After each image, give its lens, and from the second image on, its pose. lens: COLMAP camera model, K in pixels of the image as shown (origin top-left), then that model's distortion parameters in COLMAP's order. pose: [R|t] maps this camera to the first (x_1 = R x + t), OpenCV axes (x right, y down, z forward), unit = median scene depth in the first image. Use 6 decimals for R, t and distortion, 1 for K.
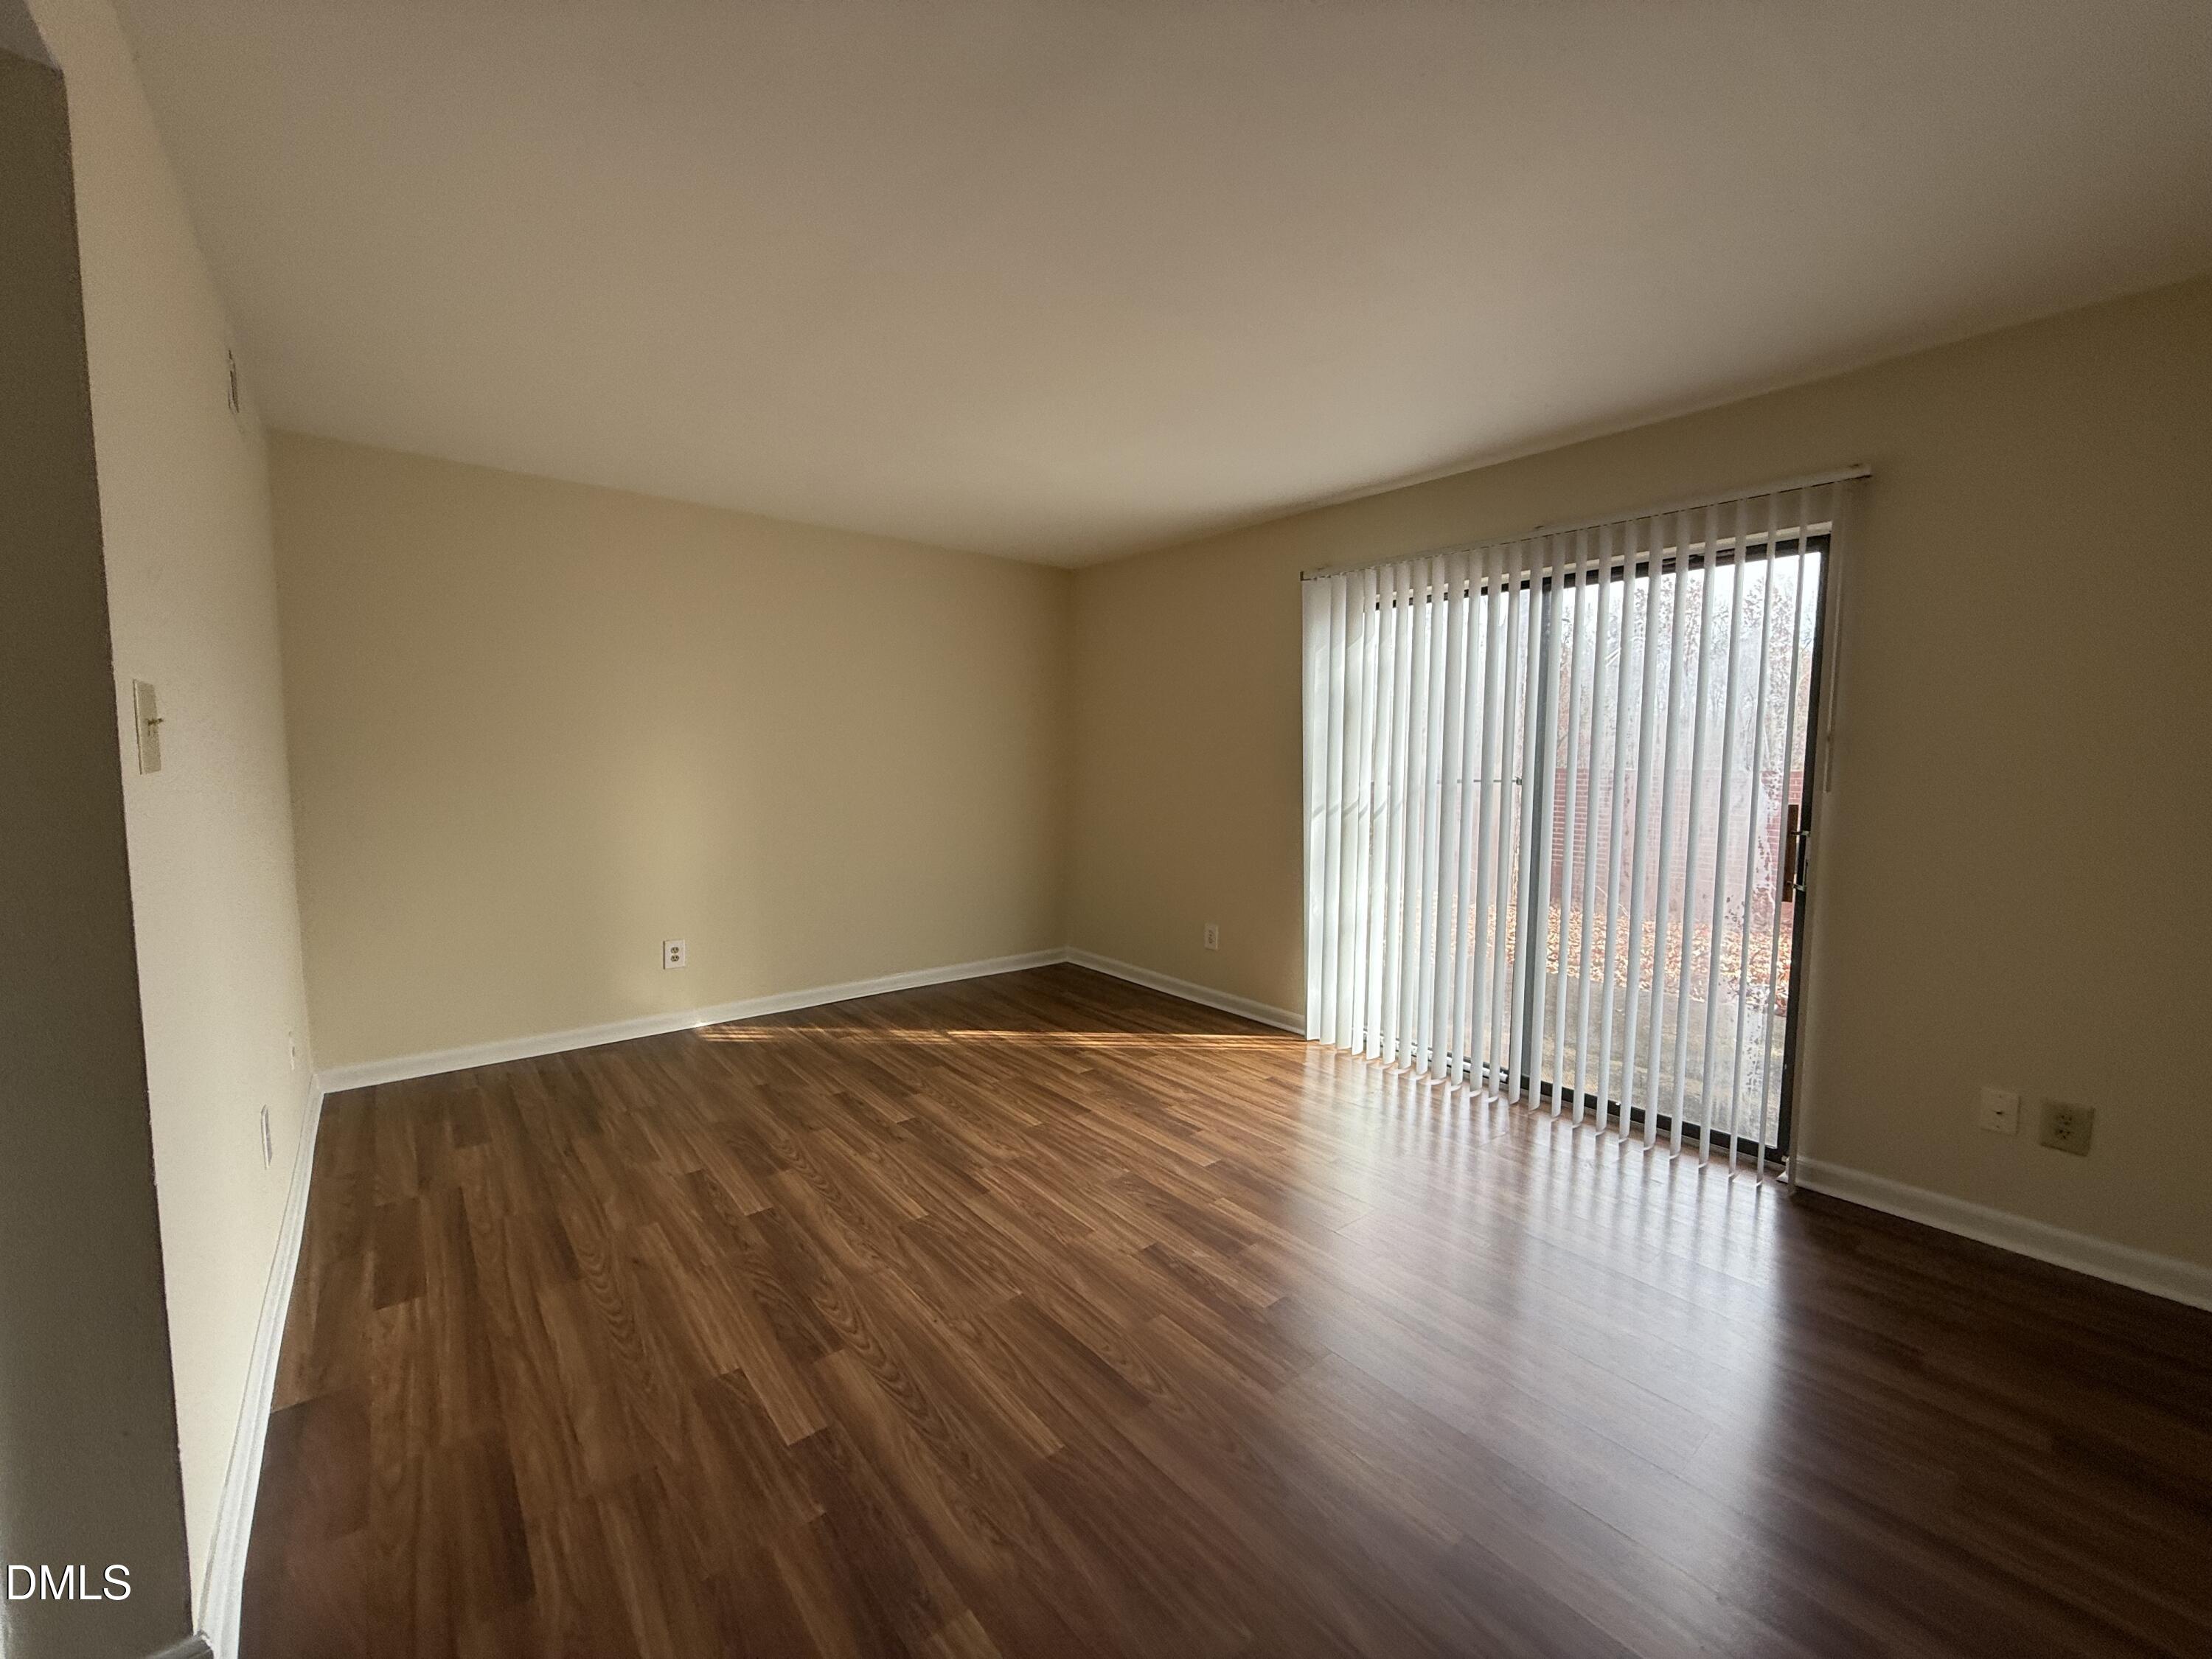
lens RADIAL K [[874.0, 0, 1100.8], [0, 874.0, 837.0], [0, 0, 1]] dist [0.000910, -0.000780]
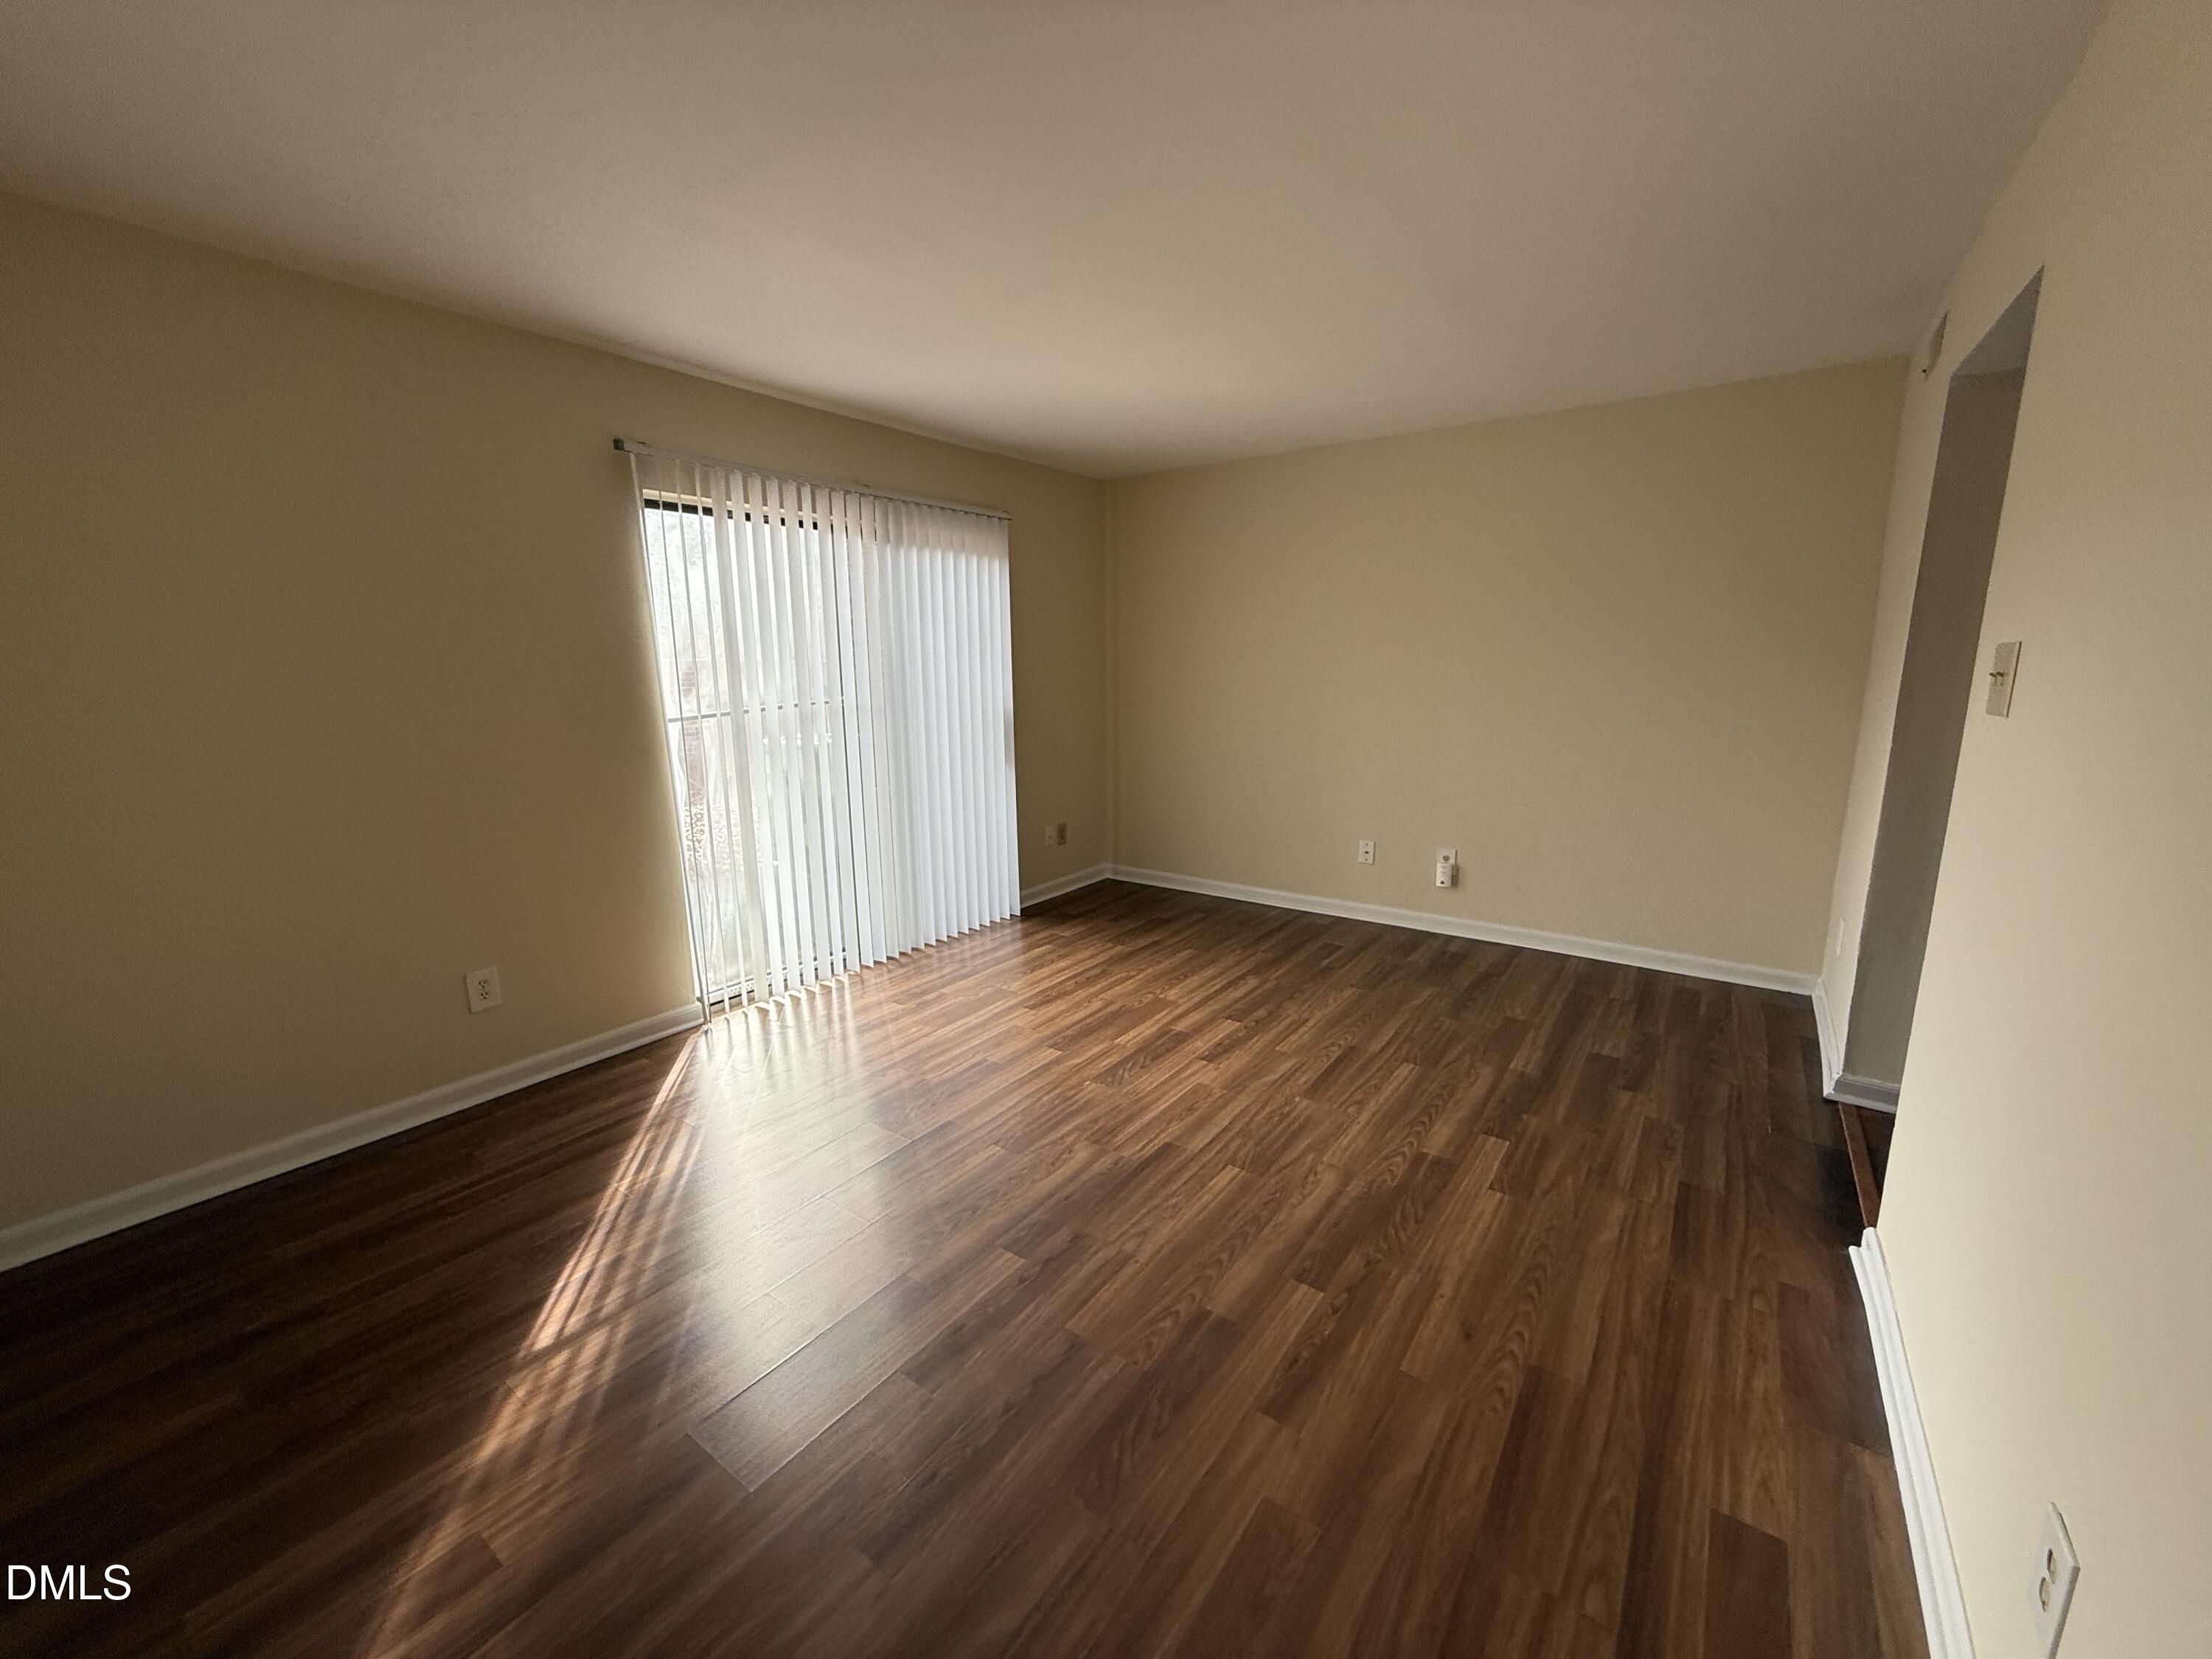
lens RADIAL K [[874.0, 0, 1100.1], [0, 874.0, 828.9], [0, 0, 1]] dist [0.000910, -0.000780]
pose [[-0.254317, -0.187208, 0.948829, -1.207765], [0.099634, 0.970794, 0.218247, -0.192427], [-0.961975, 0.150040, -0.228237, 1.548829]]
